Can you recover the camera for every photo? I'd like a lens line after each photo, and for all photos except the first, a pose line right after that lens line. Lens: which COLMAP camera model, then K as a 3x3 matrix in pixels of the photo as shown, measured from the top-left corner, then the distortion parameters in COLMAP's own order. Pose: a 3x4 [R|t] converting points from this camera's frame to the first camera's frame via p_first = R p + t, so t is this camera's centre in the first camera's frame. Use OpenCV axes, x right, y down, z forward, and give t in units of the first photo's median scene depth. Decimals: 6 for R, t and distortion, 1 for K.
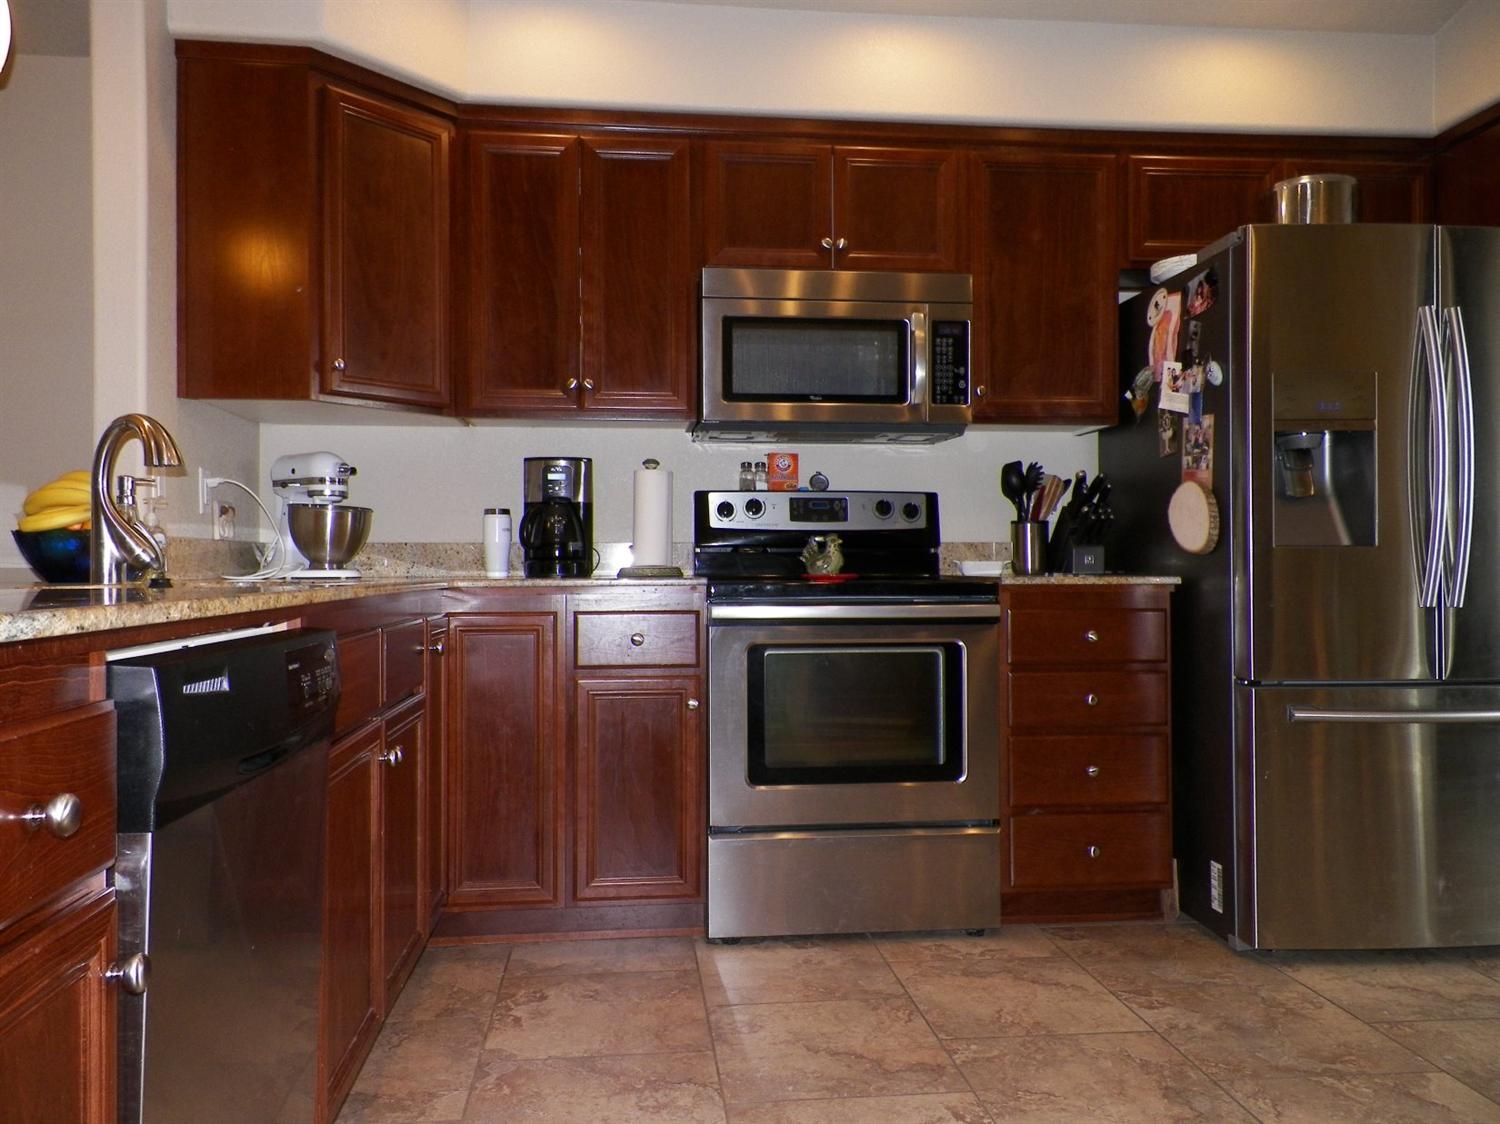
lens RADIAL K [[1149.3, 0, 743.4], [0, 1149.3, 562.3], [0, 0, 1]] dist [0.033782, -0.000538]
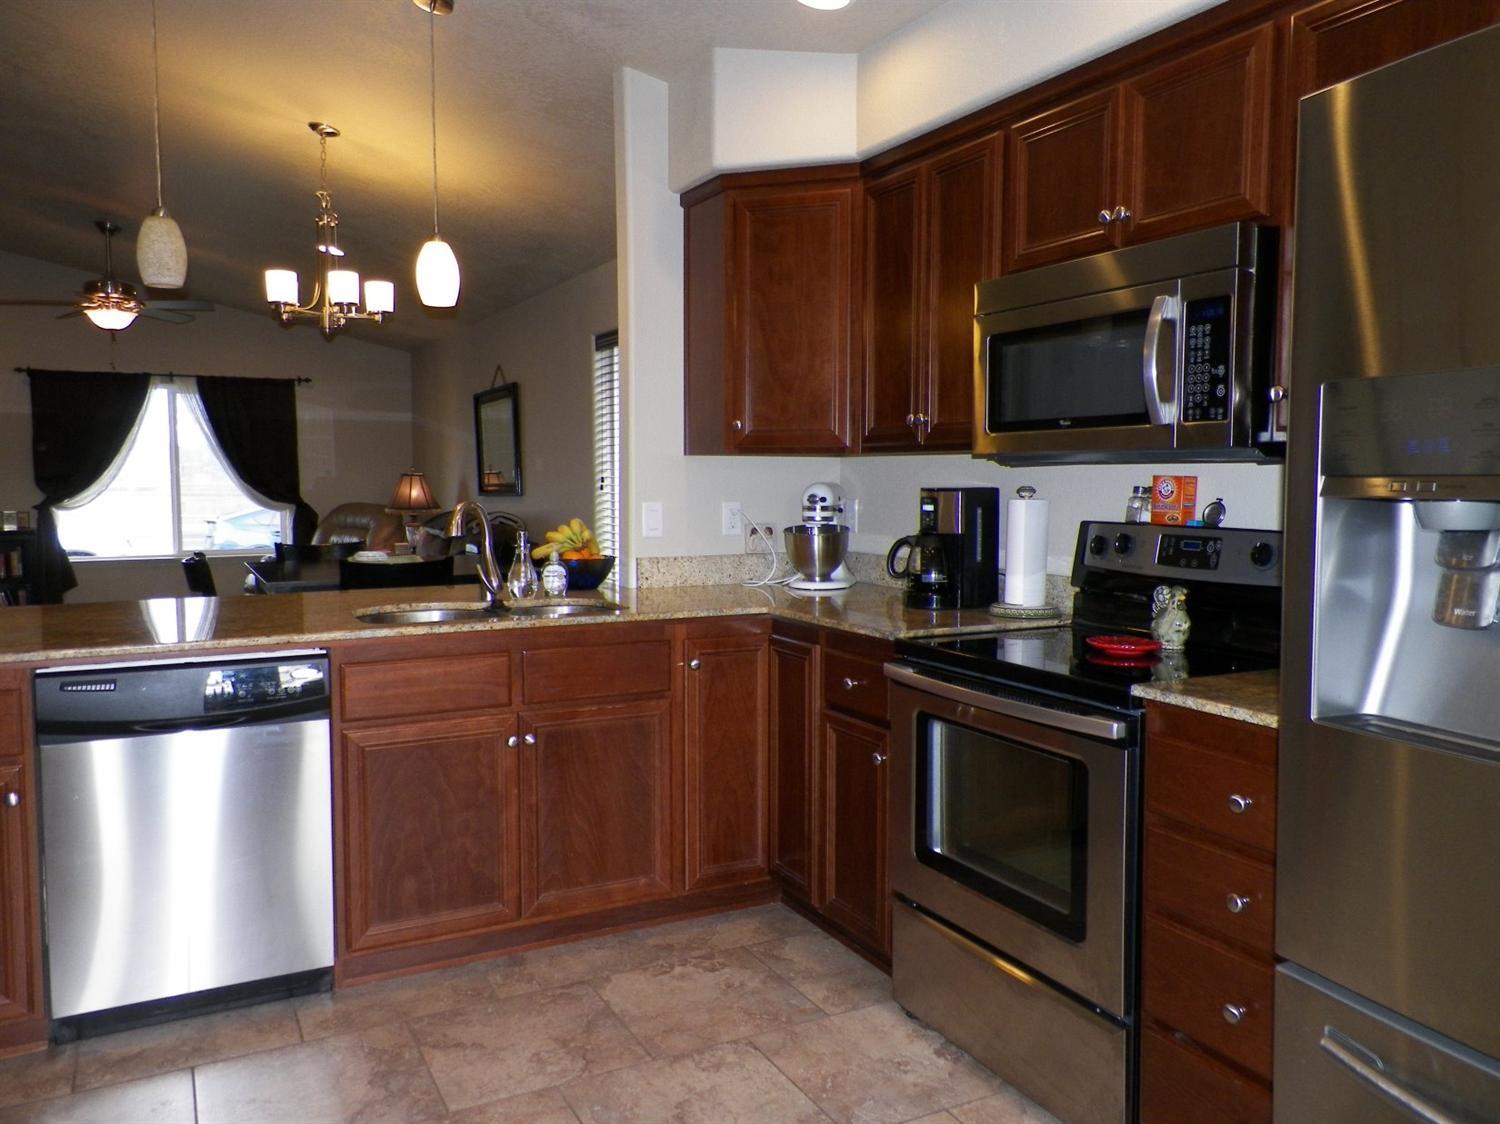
lens RADIAL K [[1149.3, 0, 743.4], [0, 1149.3, 562.3], [0, 0, 1]] dist [0.033782, -0.000538]
pose [[0.353705, 0.073417, -0.932471, 0.741292], [0.007731, 0.996651, 0.081403, -0.113252], [0.935325, -0.036001, 0.351953, 0.503391]]
